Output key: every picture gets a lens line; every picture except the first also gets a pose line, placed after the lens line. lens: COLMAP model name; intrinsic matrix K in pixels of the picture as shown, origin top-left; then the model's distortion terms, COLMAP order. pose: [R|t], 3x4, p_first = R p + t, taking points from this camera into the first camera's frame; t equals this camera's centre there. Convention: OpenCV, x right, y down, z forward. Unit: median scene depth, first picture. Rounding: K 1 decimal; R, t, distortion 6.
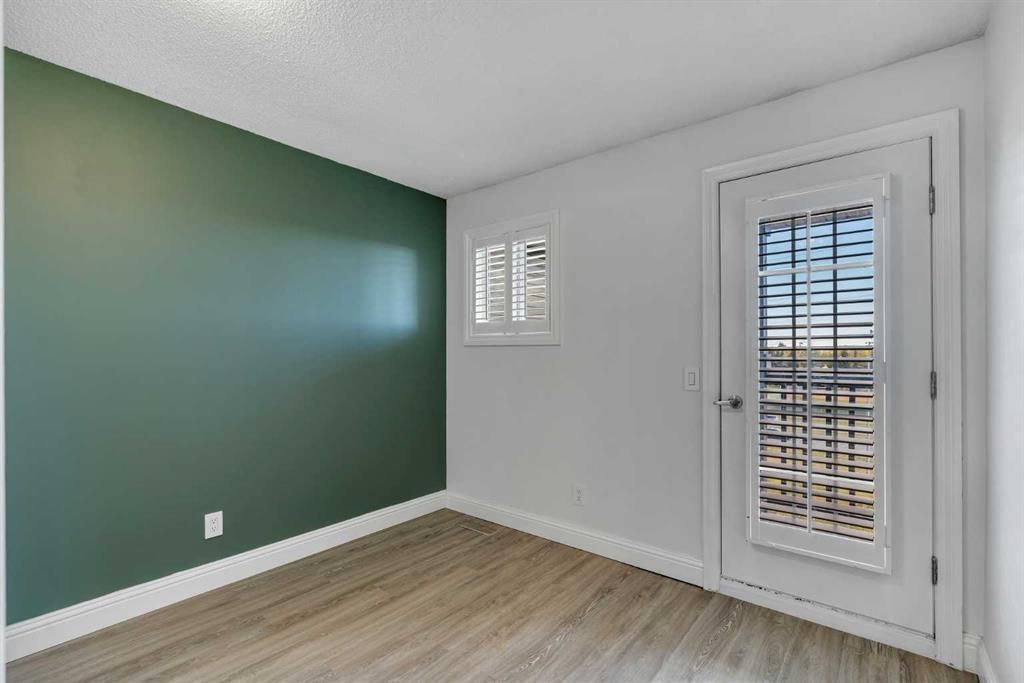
lens RADIAL K [[464.0, 0, 517.2], [0, 464.0, 344.6], [0, 0, 1]] dist [0.002423, 0.001033]
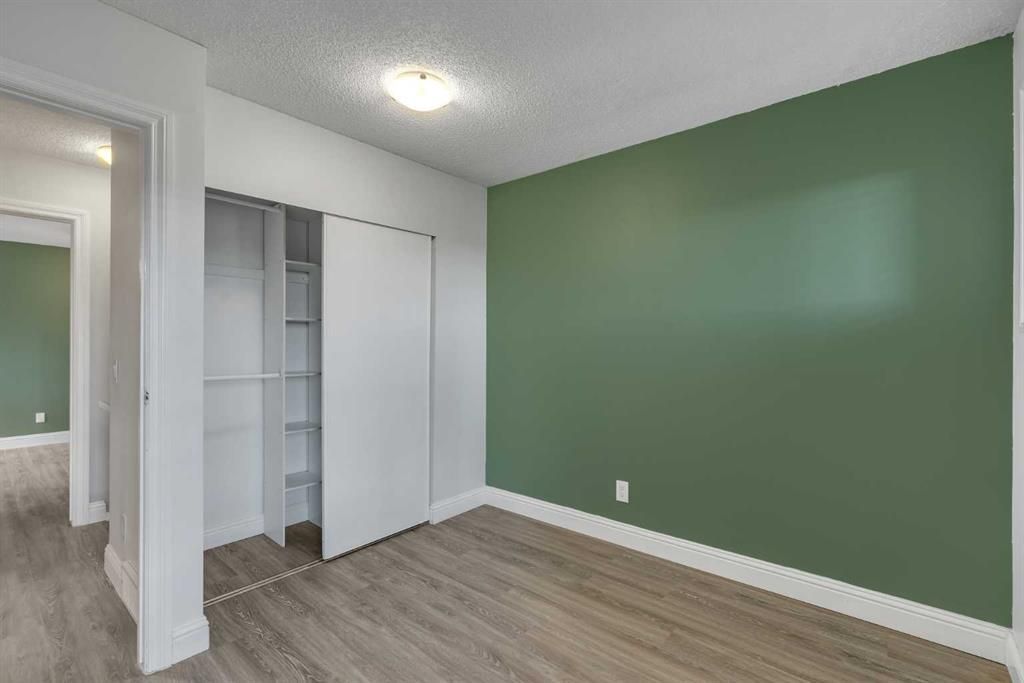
lens RADIAL K [[464.0, 0, 517.4], [0, 464.0, 346.1], [0, 0, 1]] dist [0.002423, 0.001033]
pose [[-0.037955, -0.017581, -0.999125, 0.521378], [0.006860, 0.999817, -0.017854, 0.043621], [0.999256, -0.007532, -0.037828, 0.777186]]
